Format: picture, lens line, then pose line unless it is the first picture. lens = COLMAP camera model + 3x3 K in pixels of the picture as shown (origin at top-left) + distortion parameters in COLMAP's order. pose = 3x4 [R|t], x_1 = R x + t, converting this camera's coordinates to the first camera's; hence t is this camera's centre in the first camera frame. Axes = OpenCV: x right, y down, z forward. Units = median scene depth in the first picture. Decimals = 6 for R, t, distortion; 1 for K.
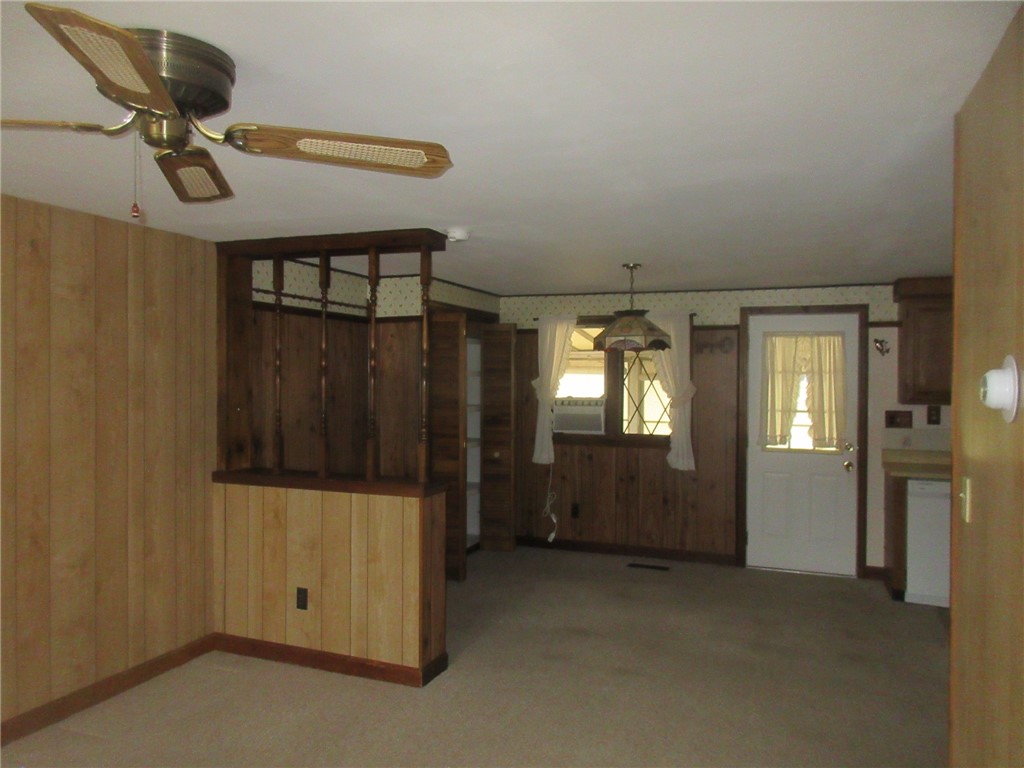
lens RADIAL K [[758.2, 0, 512.0], [0, 758.2, 384.0], [0, 0, 1]] dist [-0.031537, 0.005879]
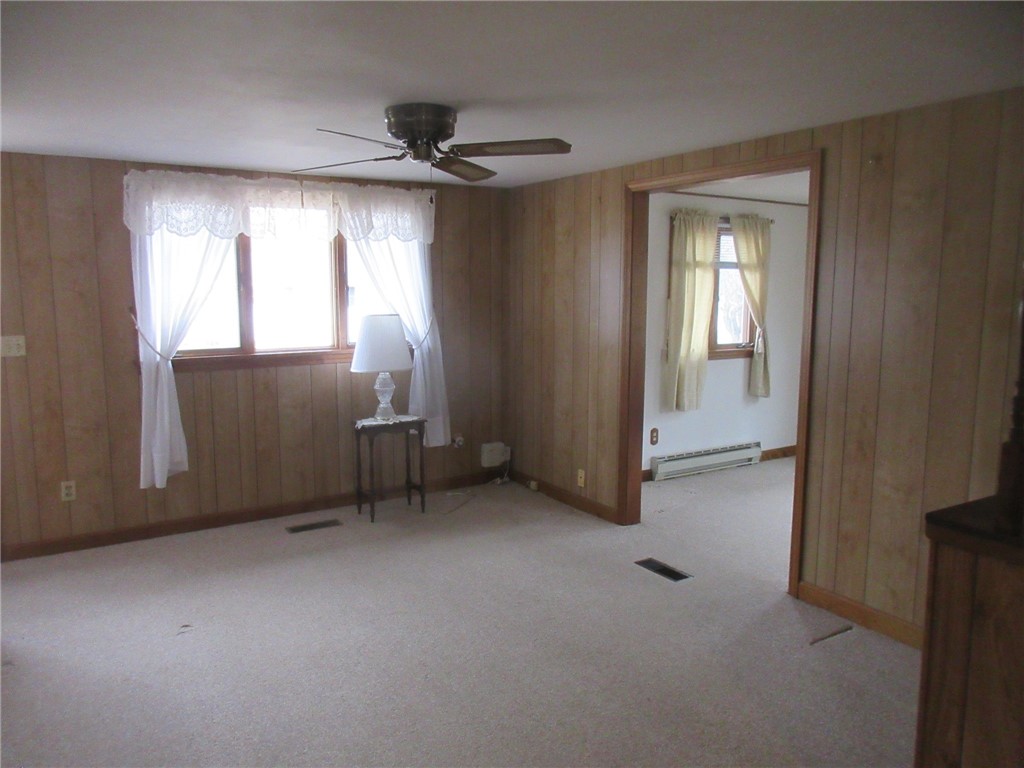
lens RADIAL K [[758.2, 0, 512.0], [0, 758.2, 384.0], [0, 0, 1]] dist [-0.031537, 0.005879]
pose [[-0.596147, 0.114712, -0.794638, 0.392698], [-0.003021, 0.989413, 0.145096, -0.025412], [0.802869, 0.088899, -0.589489, 0.989543]]
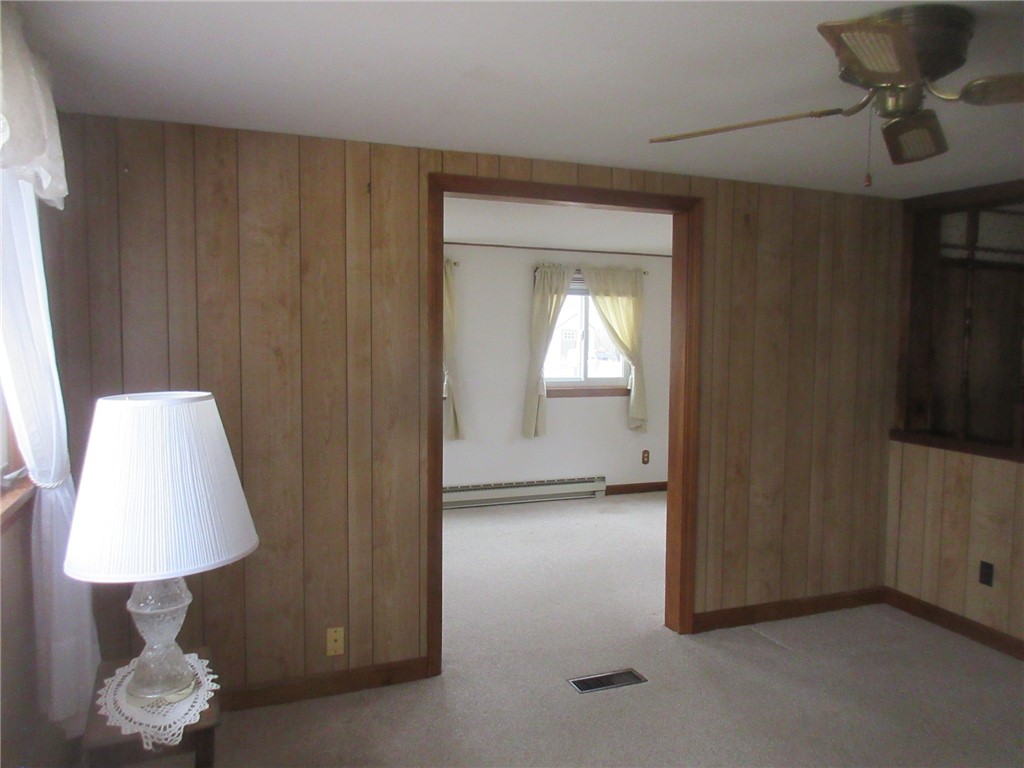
lens RADIAL K [[766.0, 0, 512.0], [0, 766.0, 384.0], [0, 0, 1]] dist [0.000413, 0.005936]
pose [[0.694068, 0.059842, -0.717418, -0.017727], [-0.024384, 0.997922, 0.059650, 0.006841], [0.719496, -0.023907, 0.694085, -0.083084]]
